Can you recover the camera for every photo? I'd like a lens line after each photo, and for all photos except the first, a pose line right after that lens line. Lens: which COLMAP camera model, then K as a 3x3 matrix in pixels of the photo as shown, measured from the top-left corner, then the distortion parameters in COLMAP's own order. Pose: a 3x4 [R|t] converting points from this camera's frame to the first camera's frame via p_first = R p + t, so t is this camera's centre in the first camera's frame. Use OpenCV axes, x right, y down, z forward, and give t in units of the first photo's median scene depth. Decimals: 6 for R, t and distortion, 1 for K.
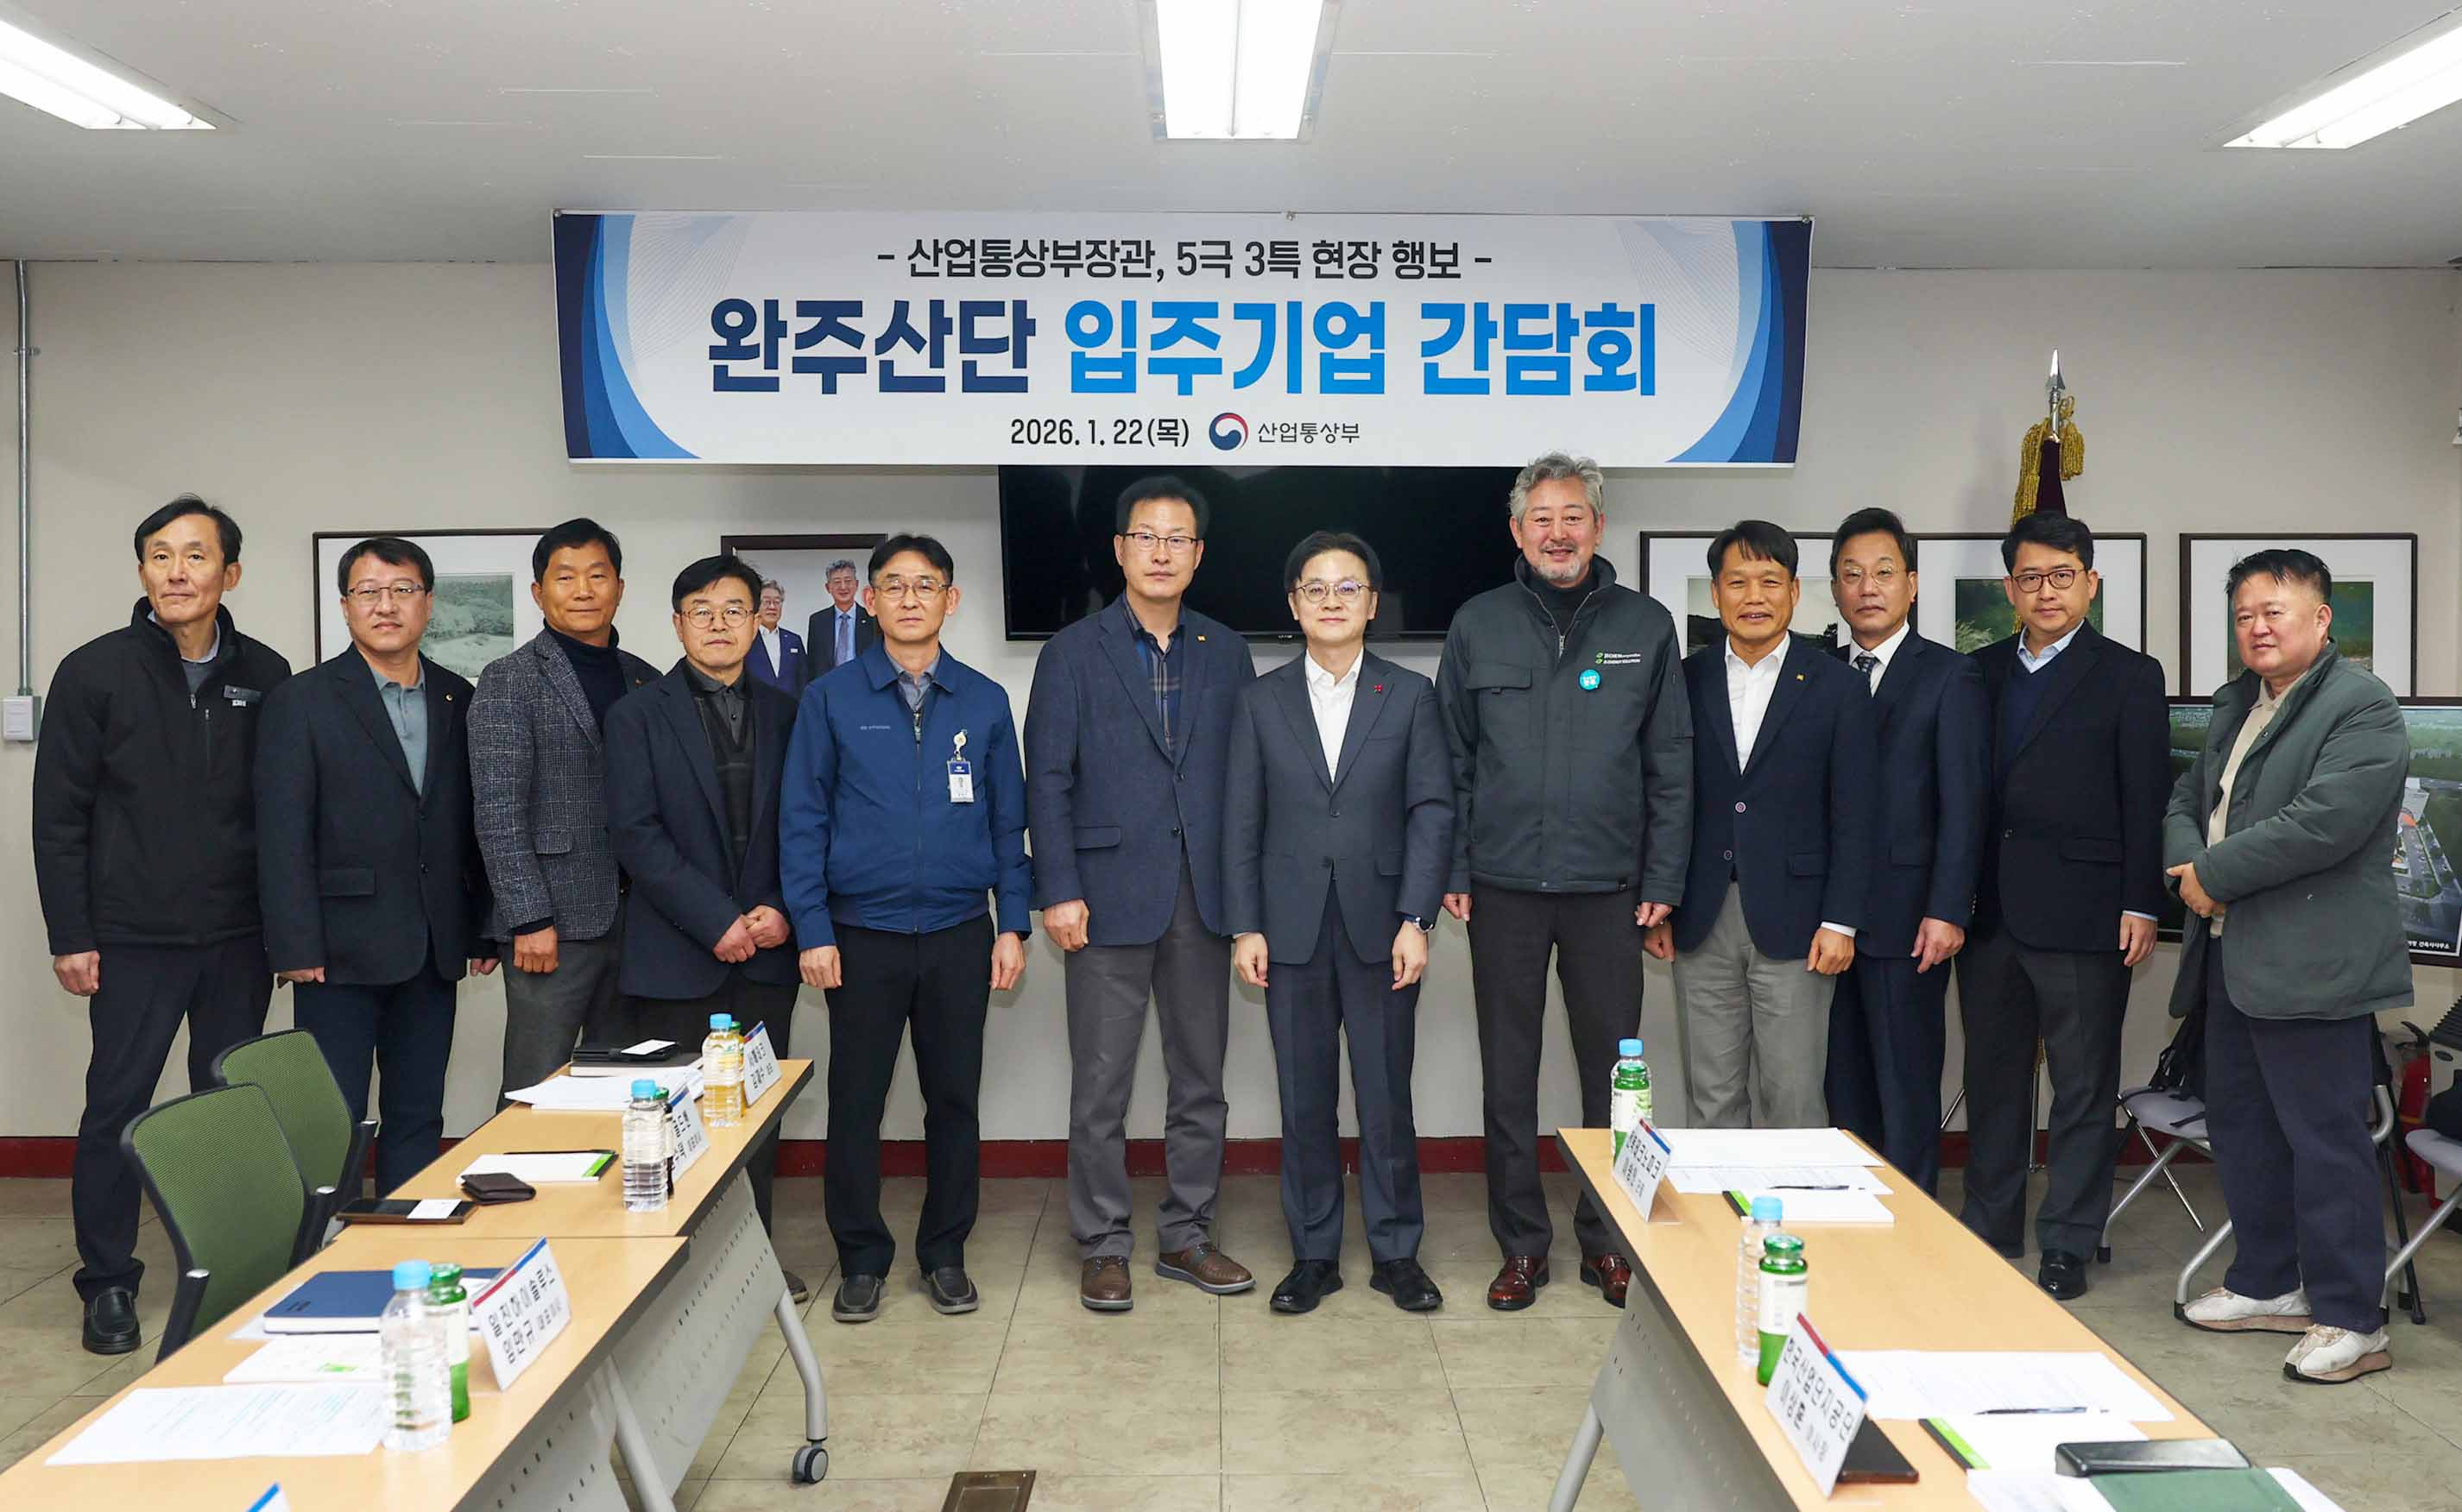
lens RADIAL K [[2255.1, 0, 1229.5], [0, 2255.1, 765.7], [0, 0, 1]] dist [-0.039501, 0.000000]
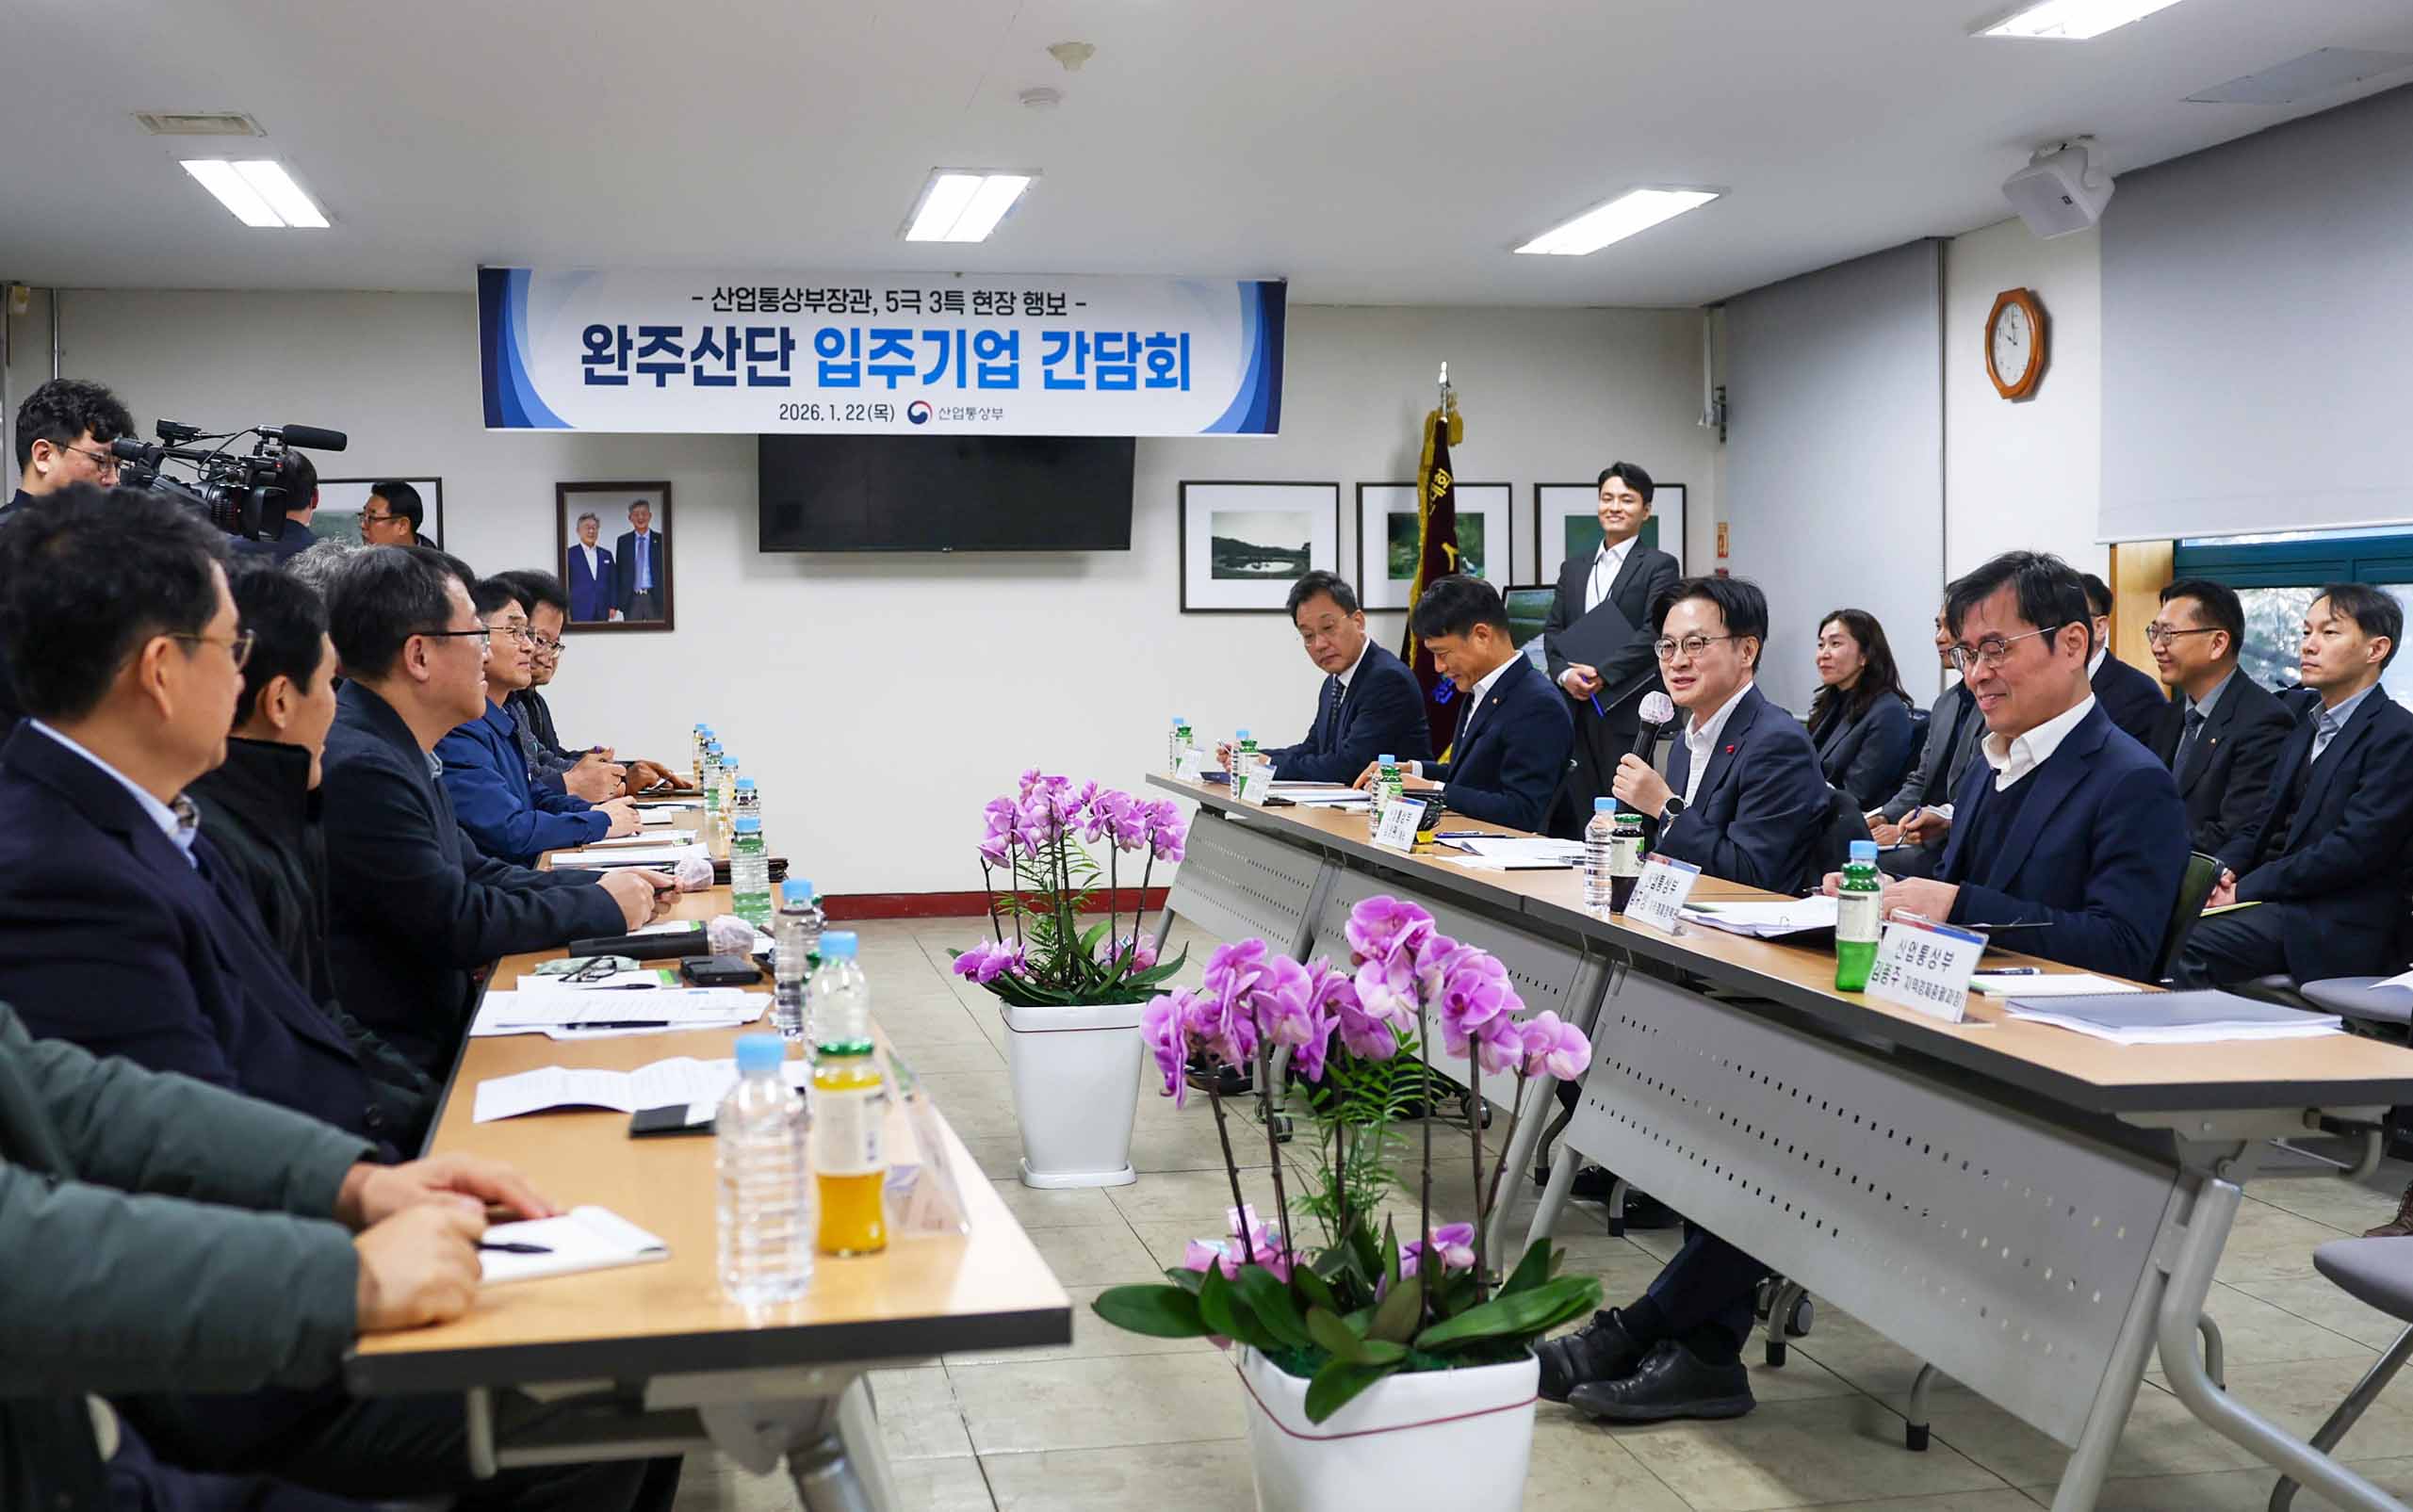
lens RADIAL K [[2405.9, 0, 1213.7], [0, 2405.9, 758.1], [0, 0, 1]] dist [-0.095242, 0.000000]
pose [[0.978937, -0.020123, 0.203167, -0.142630], [0.019971, 0.999797, 0.002797, 0.088226], [-0.203182, 0.001320, 0.979140, -0.653172]]
